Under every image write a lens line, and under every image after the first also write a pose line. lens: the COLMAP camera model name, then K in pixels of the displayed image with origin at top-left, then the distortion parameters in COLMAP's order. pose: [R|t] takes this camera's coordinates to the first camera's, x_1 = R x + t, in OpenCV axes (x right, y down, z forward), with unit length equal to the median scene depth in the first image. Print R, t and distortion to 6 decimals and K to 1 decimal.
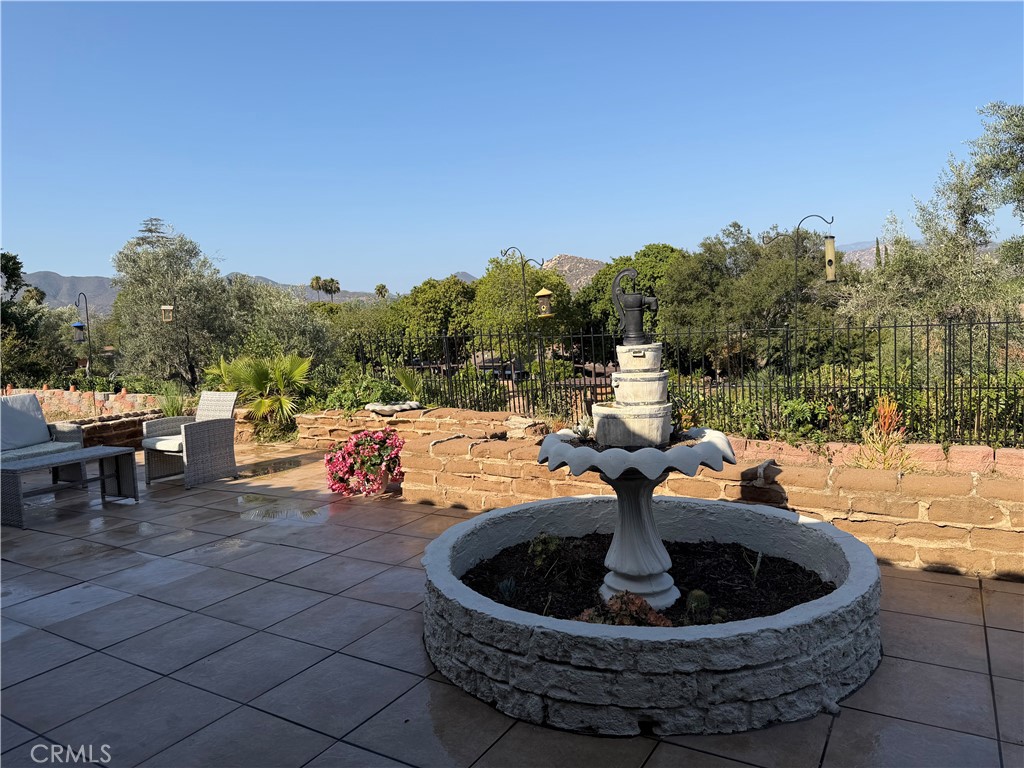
lens RADIAL K [[716.3, 0, 510.3], [0, 716.3, 381.8], [0, 0, 1]] dist [0.080891, -0.087342]
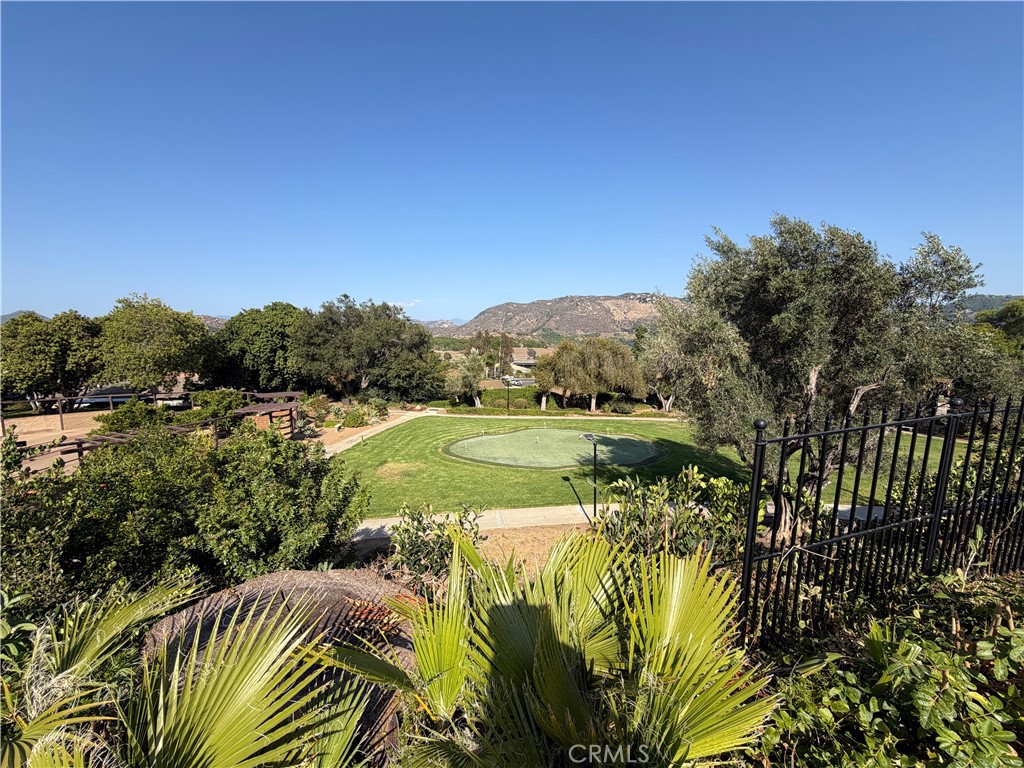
lens RADIAL K [[406.6, 0, 510.2], [0, 406.6, 389.8], [0, 0, 1]] dist [-0.007184, 0.000114]
pose [[0.670999, -0.044938, 0.740095, -0.090284], [0.050626, 0.998609, 0.014735, -0.011166], [-0.739728, 0.027581, 0.672340, 0.151521]]
